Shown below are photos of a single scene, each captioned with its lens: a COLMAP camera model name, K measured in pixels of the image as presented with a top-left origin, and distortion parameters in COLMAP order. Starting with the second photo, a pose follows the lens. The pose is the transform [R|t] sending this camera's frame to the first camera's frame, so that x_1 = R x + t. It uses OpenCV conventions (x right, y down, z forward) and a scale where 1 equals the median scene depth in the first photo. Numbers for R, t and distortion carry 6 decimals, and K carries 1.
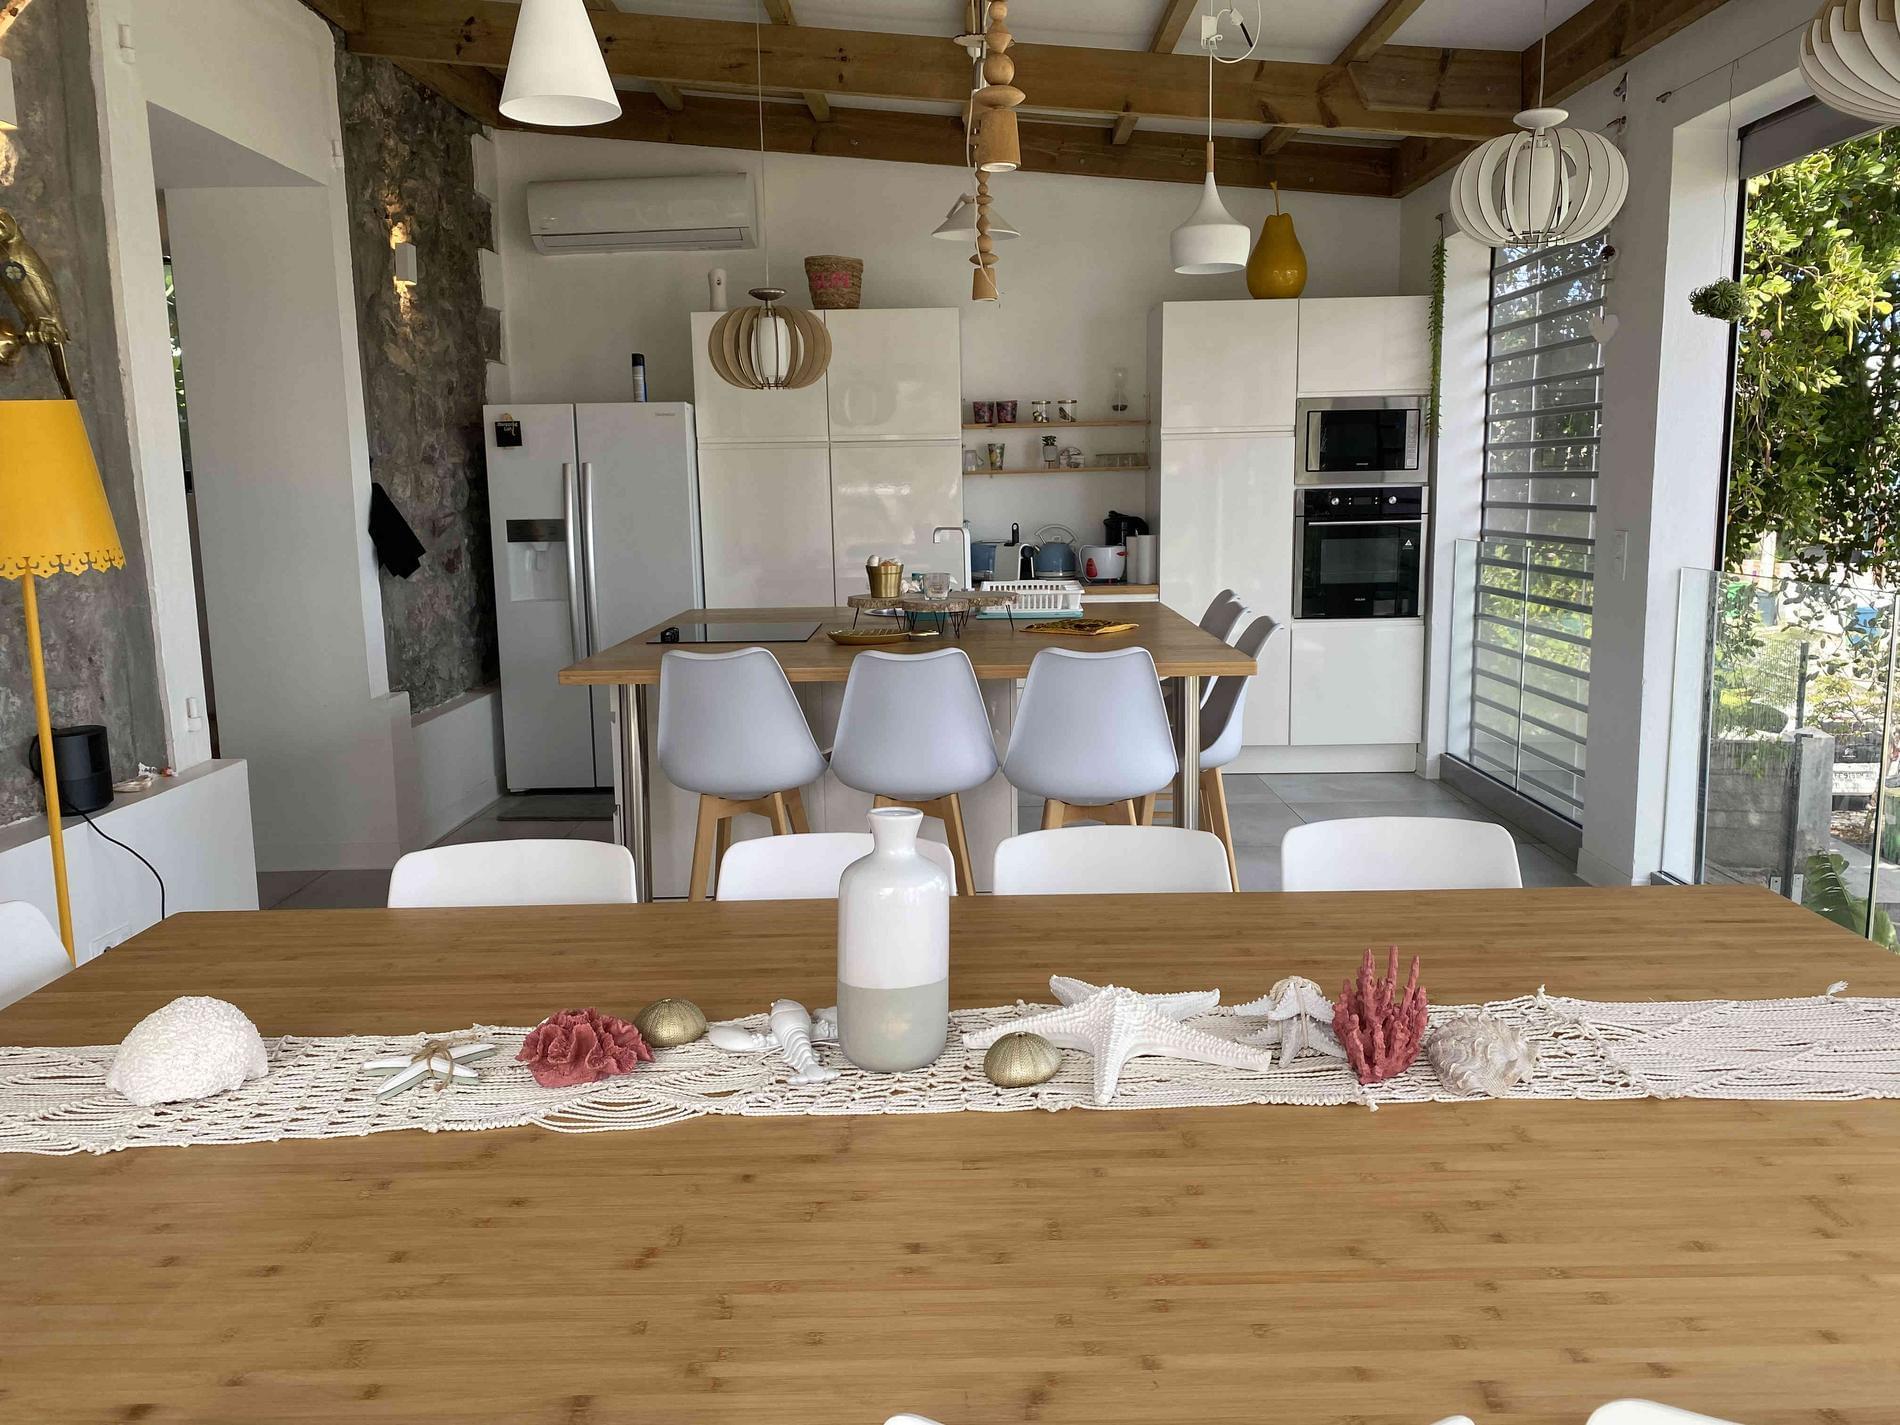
lens RADIAL K [[1452.5, 0, 966.3], [0, 1452.5, 712.9], [0, 0, 1]] dist [0.019784, -0.034223]
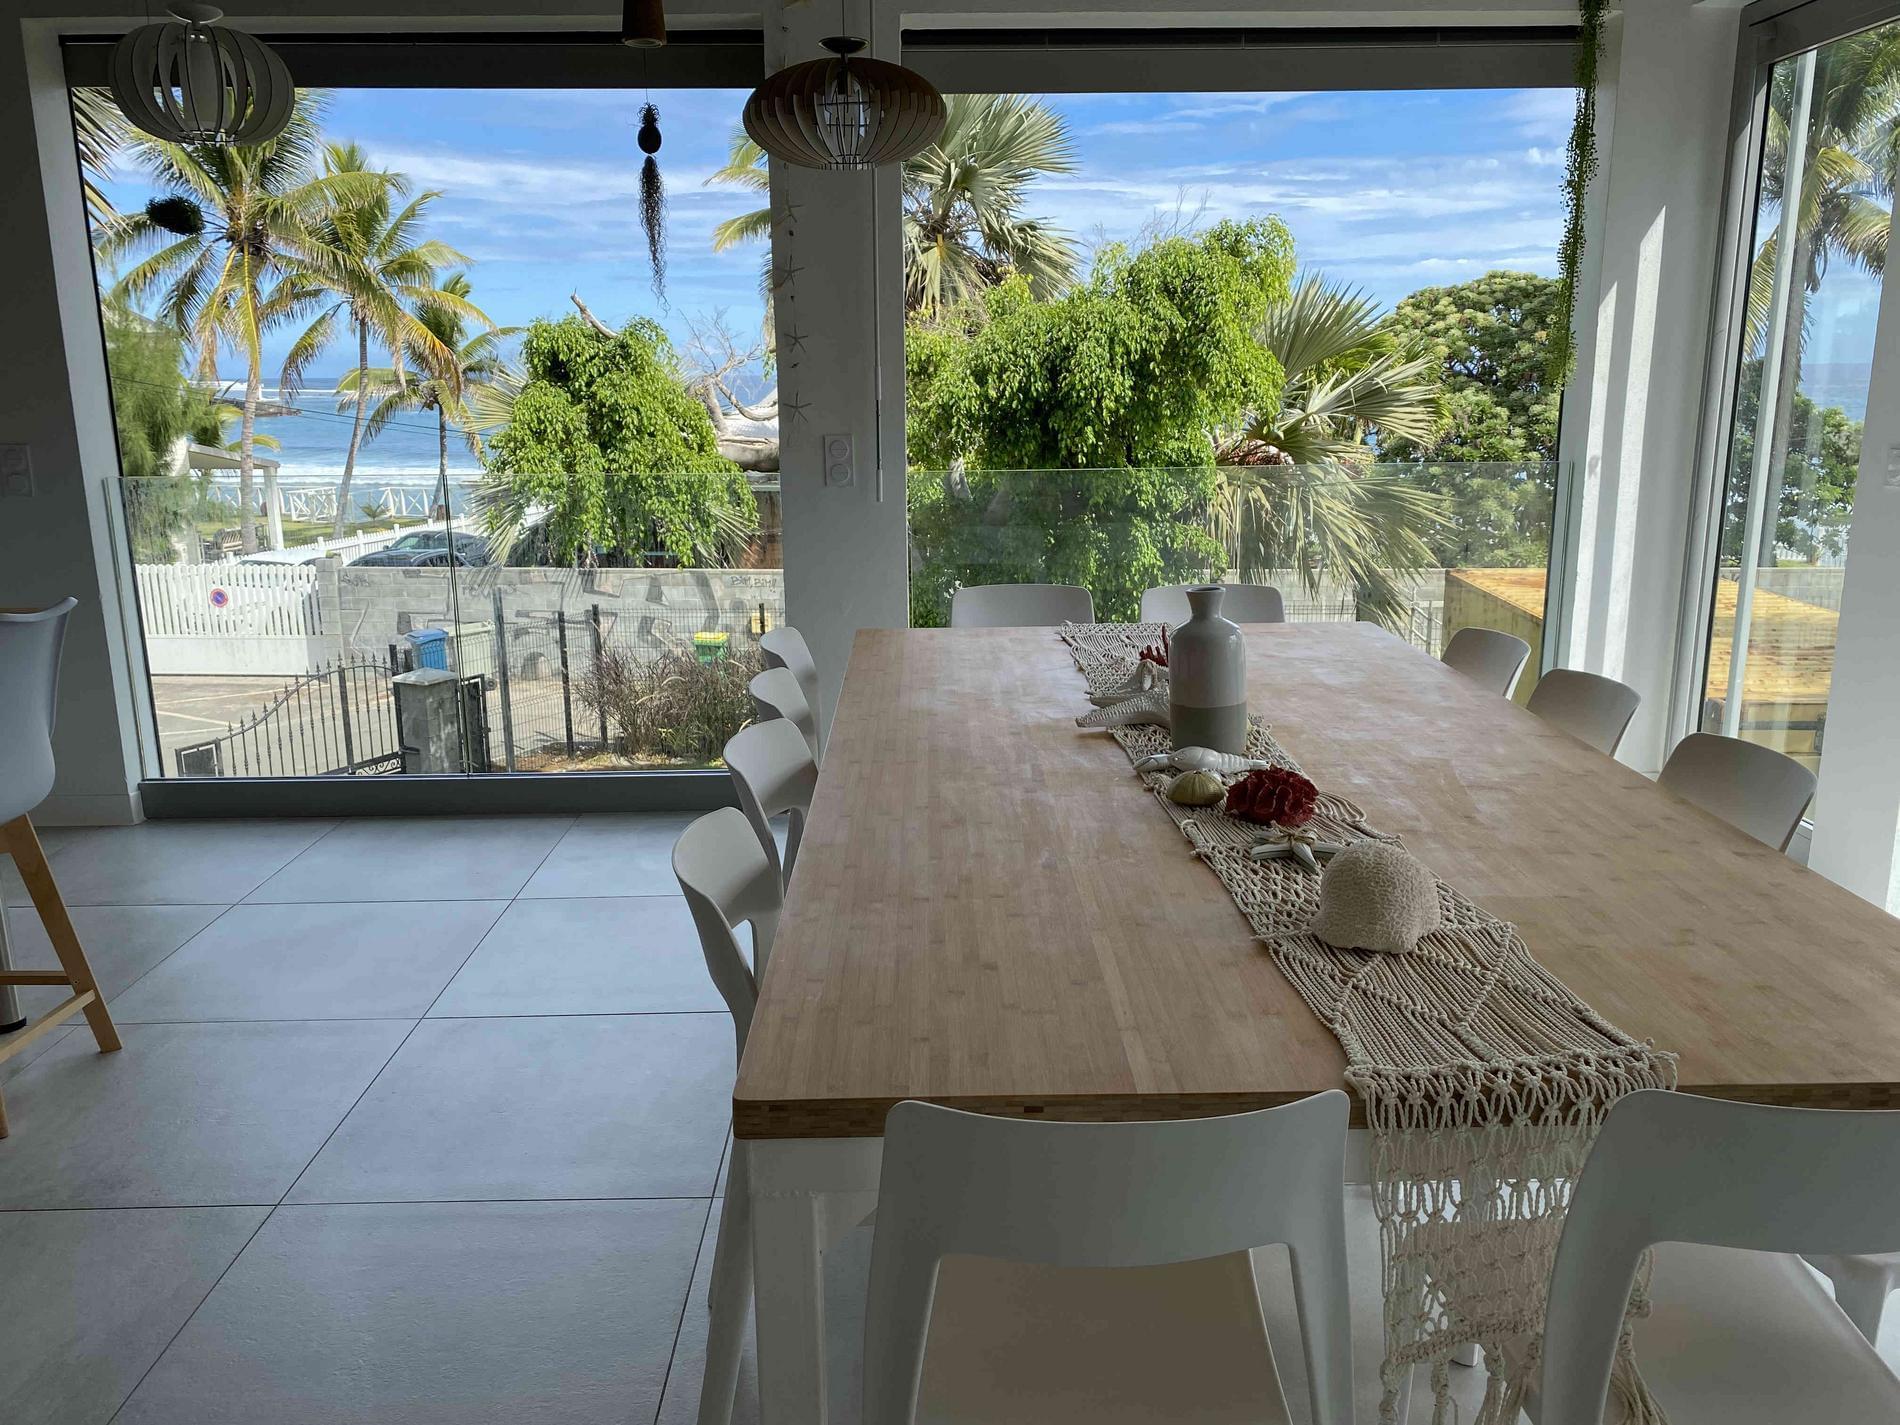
lens RADIAL K [[1452.5, 0, 940.8], [0, 1452.5, 713.4], [0, 0, 1]] dist [0.019784, -0.034223]
pose [[-0.011467, -0.205943, 0.978497, -0.445359], [0.170939, 0.963753, 0.204843, -0.045361], [-0.985215, 0.169612, 0.024152, 0.369856]]
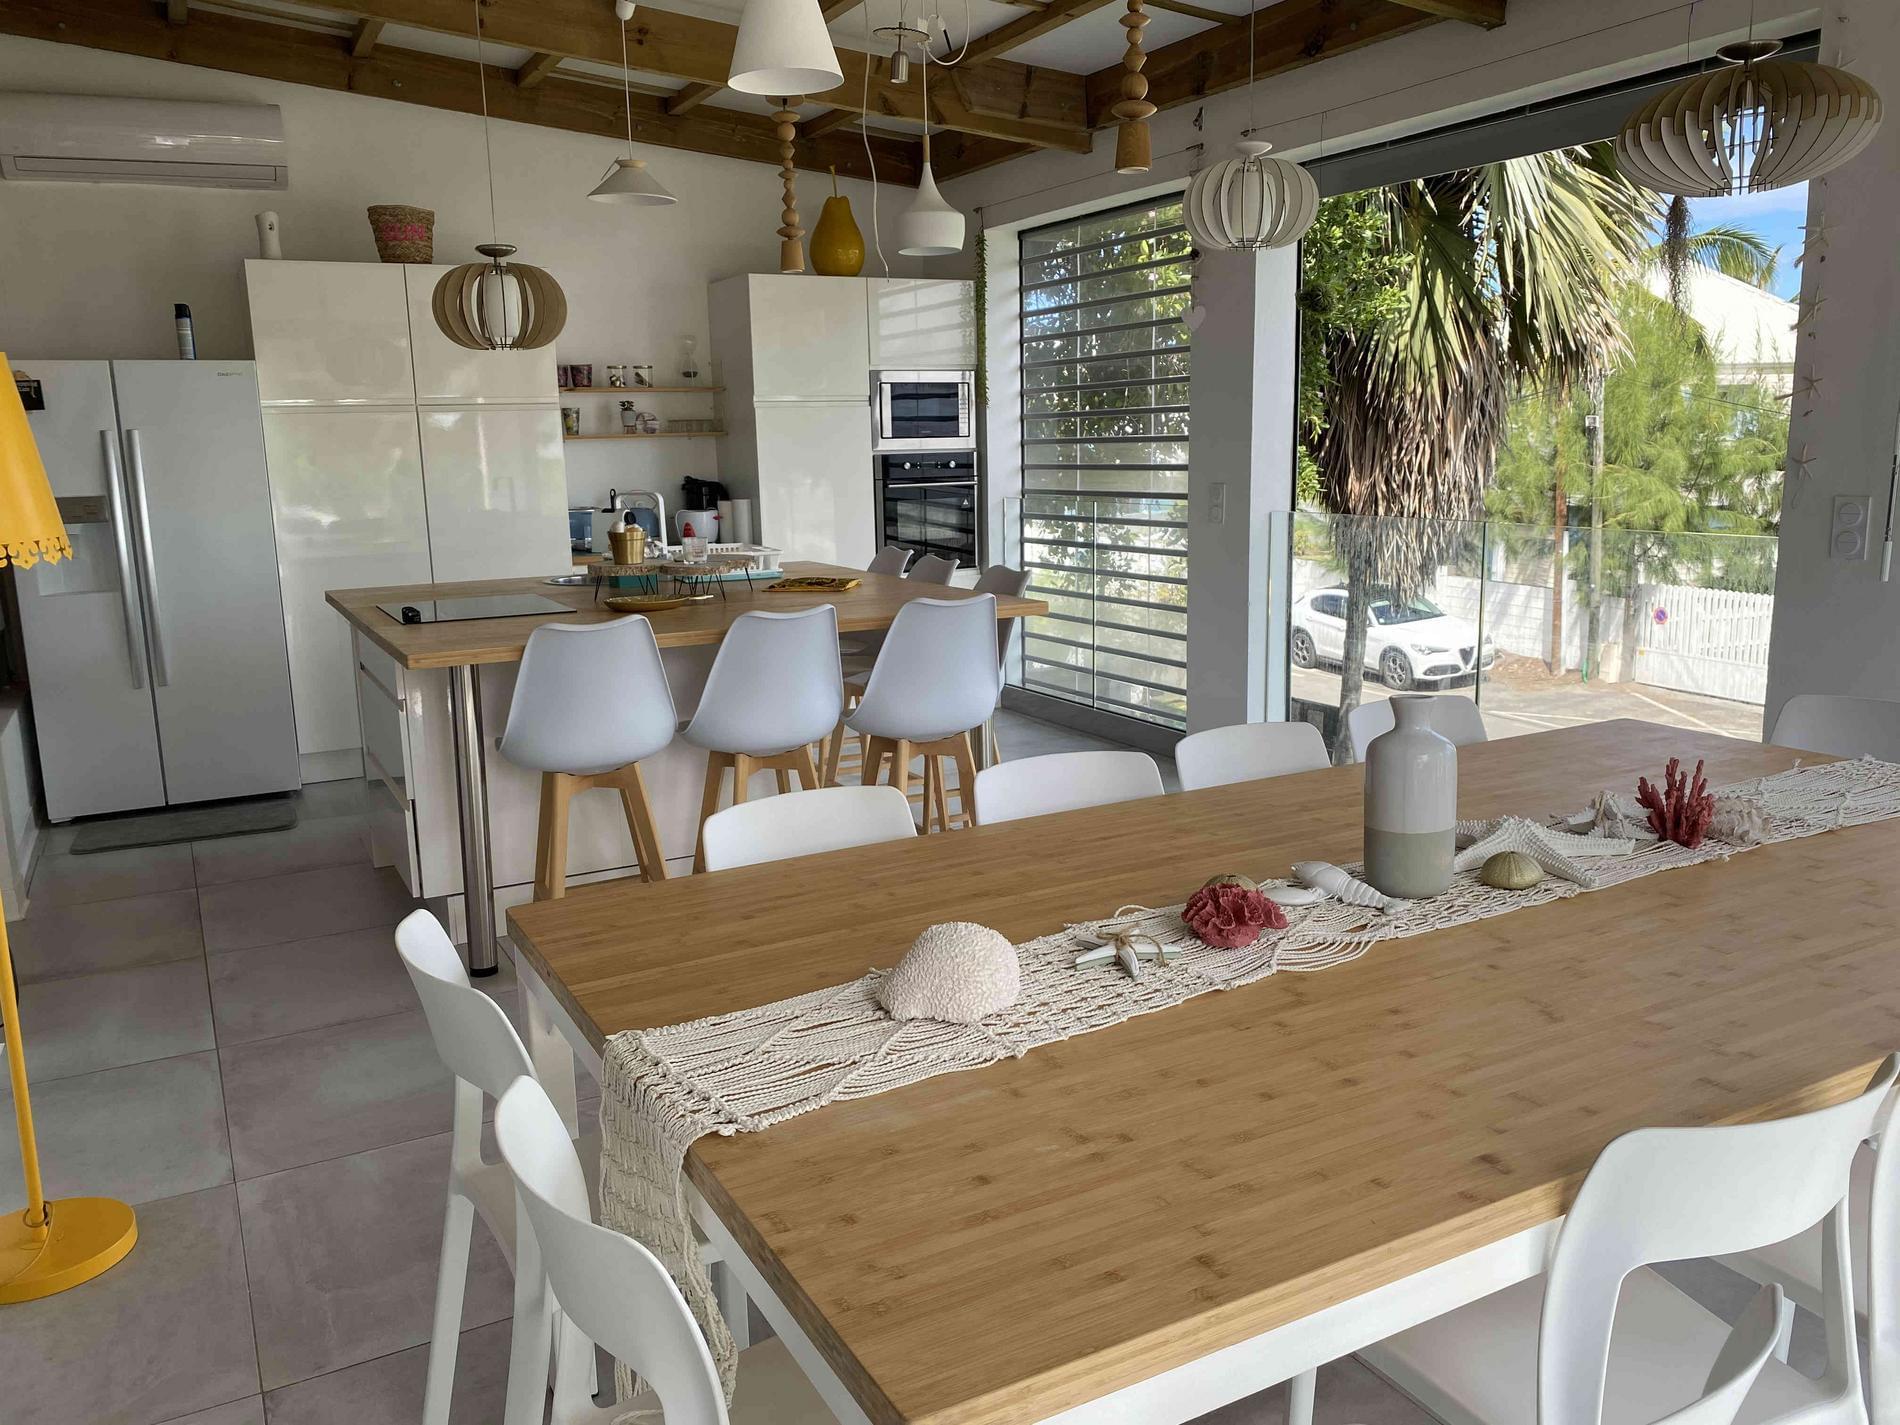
lens RADIAL K [[1452.5, 0, 950.9], [0, 1452.5, 710.6], [0, 0, 1]] dist [0.019784, -0.034223]
pose [[0.881078, -0.090865, 0.464160, -0.298663], [0.081917, 0.995858, 0.039456, -0.000728], [-0.465822, 0.003259, 0.884872, 0.016332]]
